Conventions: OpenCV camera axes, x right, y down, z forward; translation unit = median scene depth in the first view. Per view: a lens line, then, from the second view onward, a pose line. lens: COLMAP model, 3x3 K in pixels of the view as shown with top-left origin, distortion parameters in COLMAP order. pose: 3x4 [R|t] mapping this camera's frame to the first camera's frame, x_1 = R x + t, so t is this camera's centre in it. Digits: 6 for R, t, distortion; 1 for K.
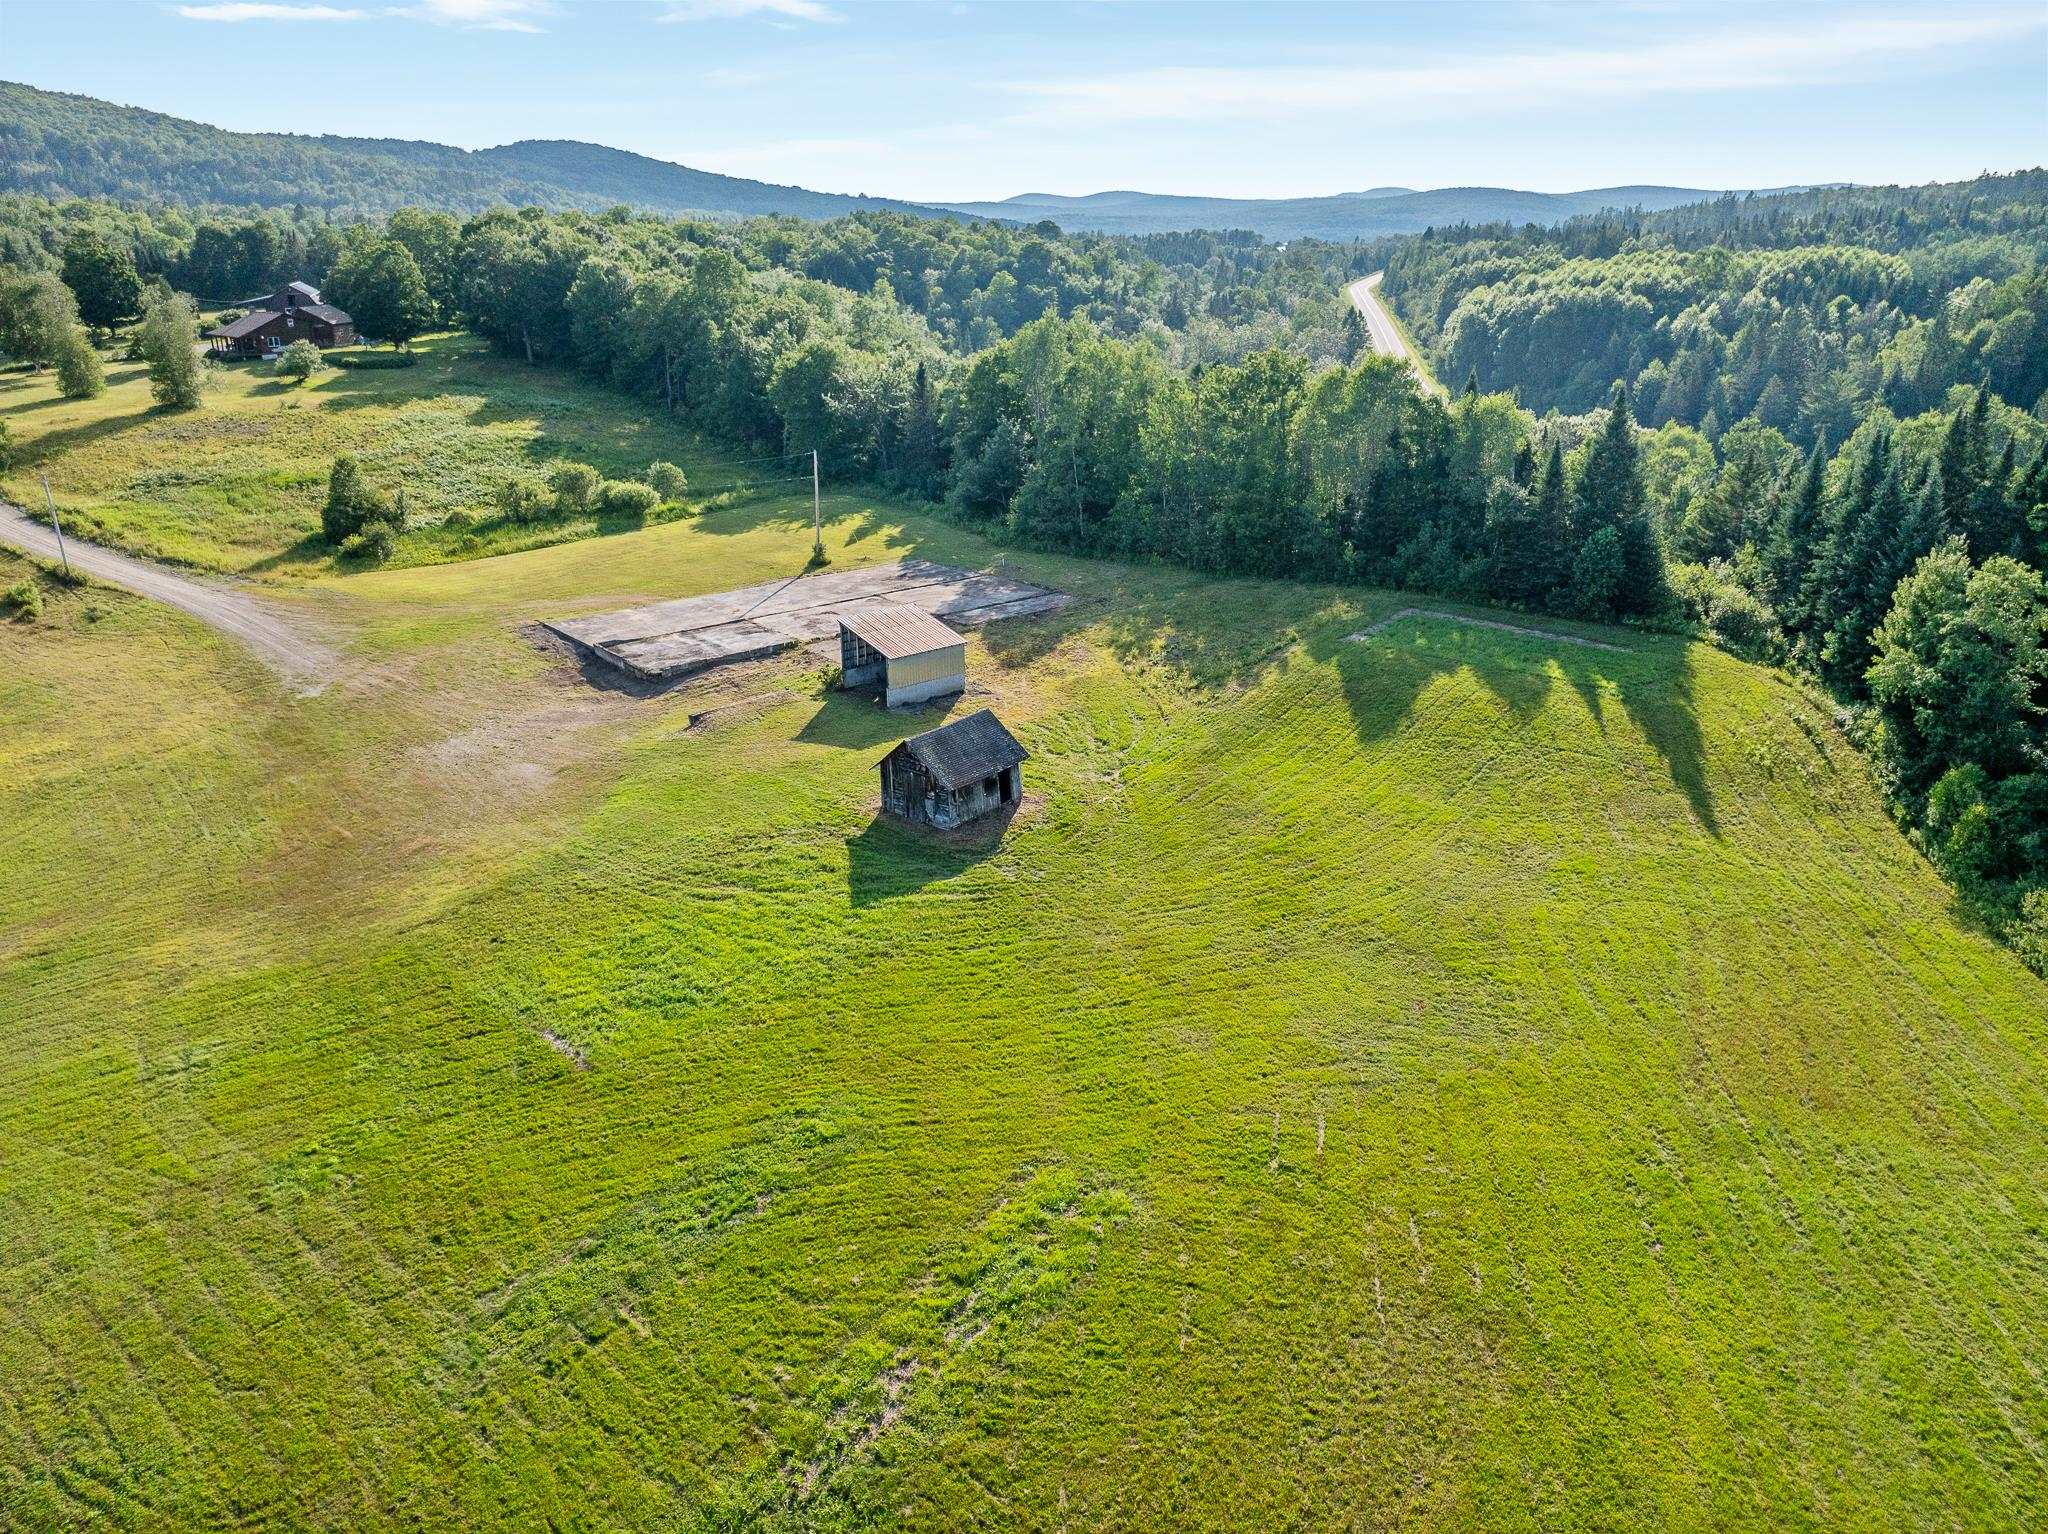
lens RADIAL K [[1434.8, 0, 1035.1], [0, 1434.8, 753.1], [0, 0, 1]] dist [-0.043818, 0.010676]
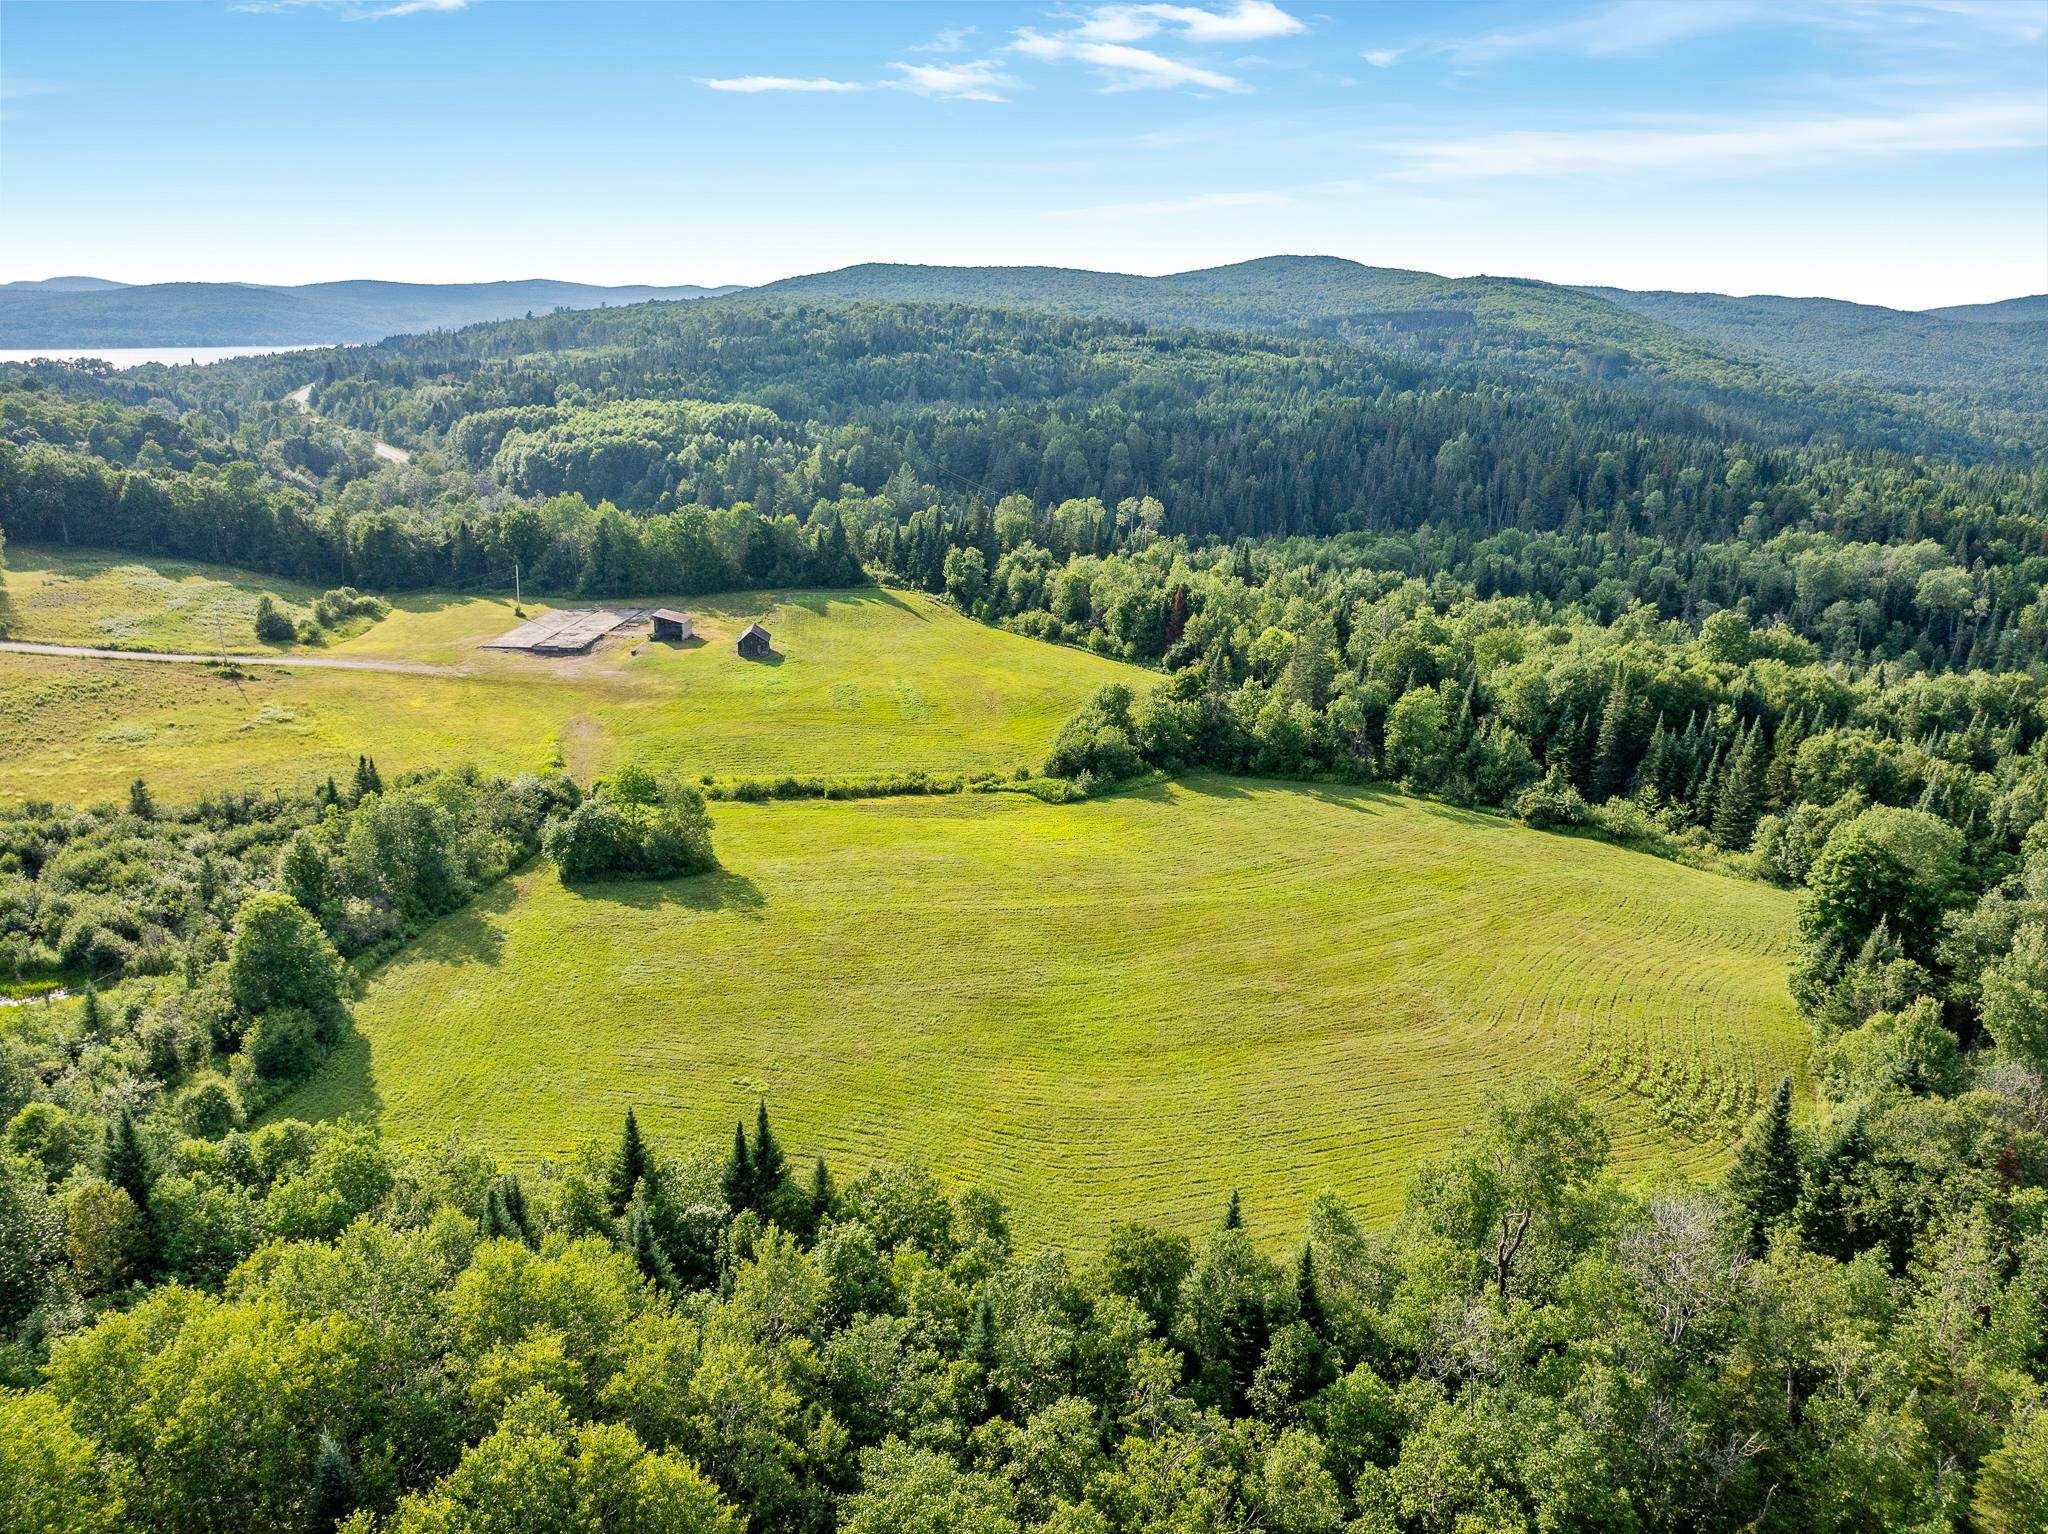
lens RADIAL K [[1434.8, 0, 1024.7], [0, 1434.8, 775.0], [0, 0, 1]] dist [-0.043818, 0.010676]
pose [[0.690430, -0.208175, 0.692799, -0.827612], [0.236280, 0.970069, 0.056018, 0.114147], [-0.683724, 0.125018, 0.718952, -0.745714]]
